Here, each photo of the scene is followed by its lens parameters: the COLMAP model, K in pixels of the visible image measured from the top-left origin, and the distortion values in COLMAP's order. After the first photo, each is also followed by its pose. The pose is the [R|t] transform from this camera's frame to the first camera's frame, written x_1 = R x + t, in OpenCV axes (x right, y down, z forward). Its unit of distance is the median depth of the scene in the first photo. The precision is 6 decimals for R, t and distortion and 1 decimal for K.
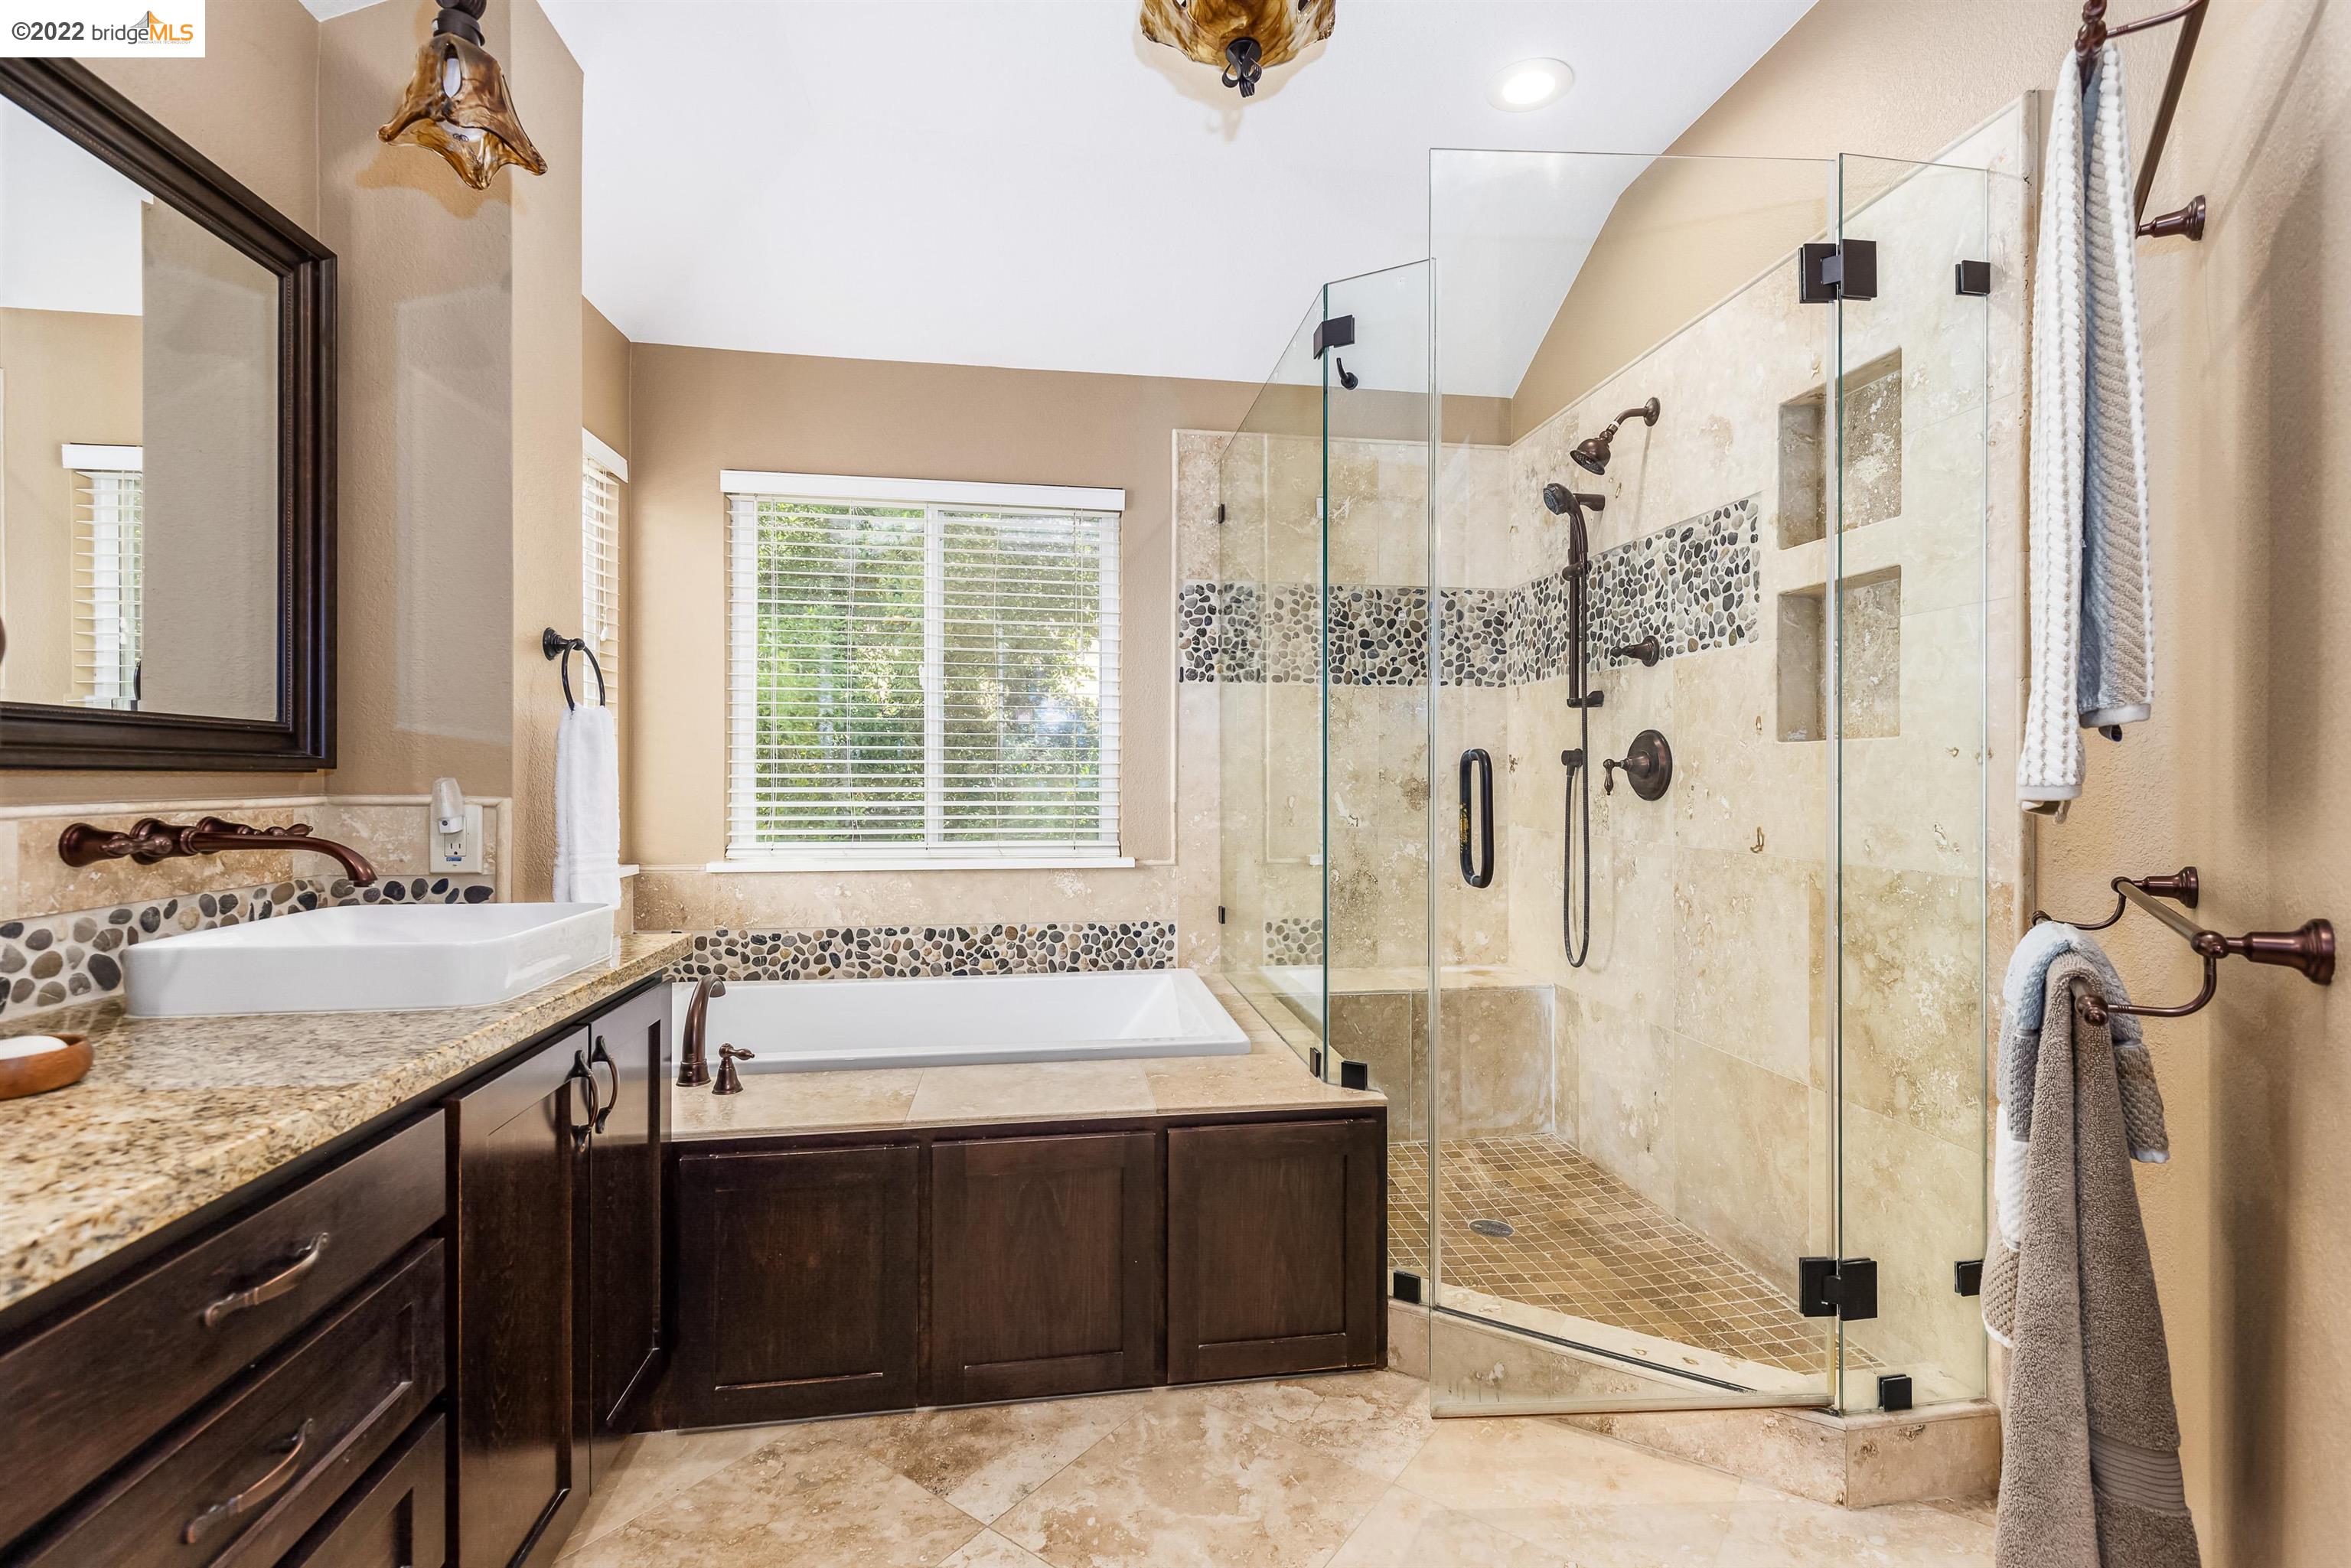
lens RADIAL K [[1062.6, 0, 1184.8], [0, 1062.6, 775.3], [0, 0, 1]] dist [0.005276, -0.001671]
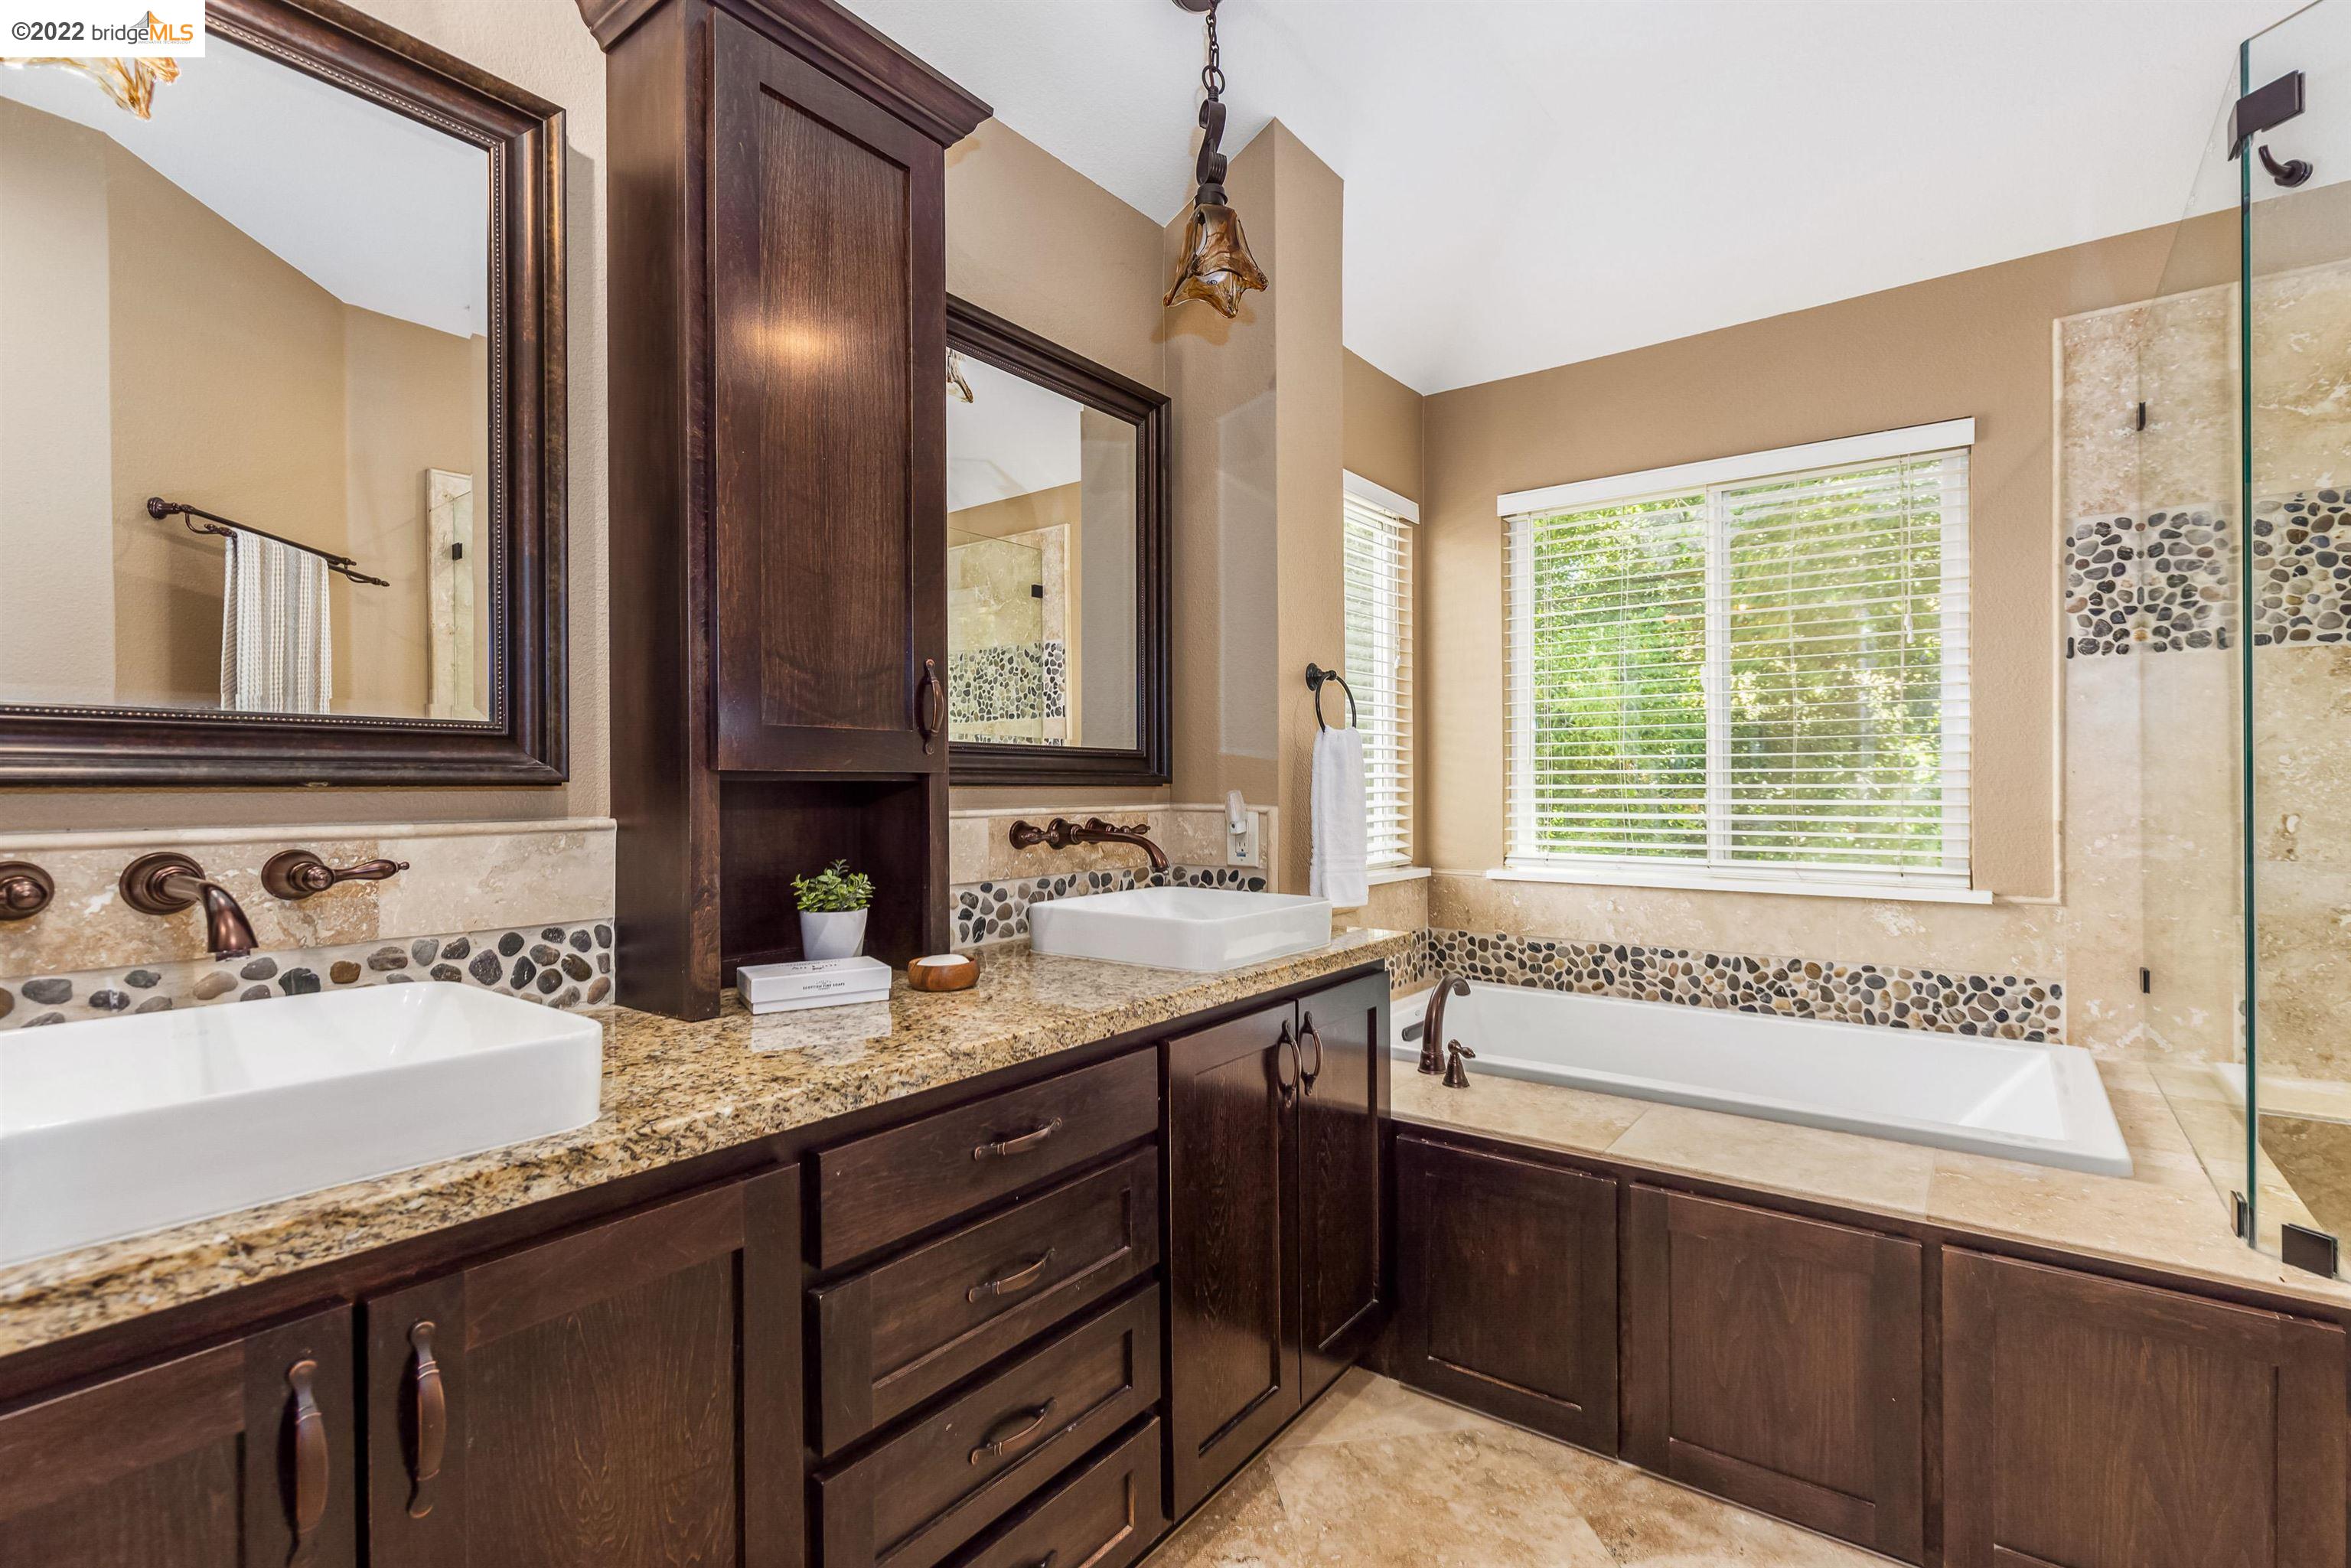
lens RADIAL K [[1062.6, 0, 1182.1], [0, 1062.6, 788.5], [0, 0, 1]] dist [0.005276, -0.001671]
pose [[0.705056, -0.002675, -0.709146, 0.144817], [0.004737, 0.999988, 0.000938, -0.001138], [0.709135, -0.004020, 0.705061, 0.066442]]
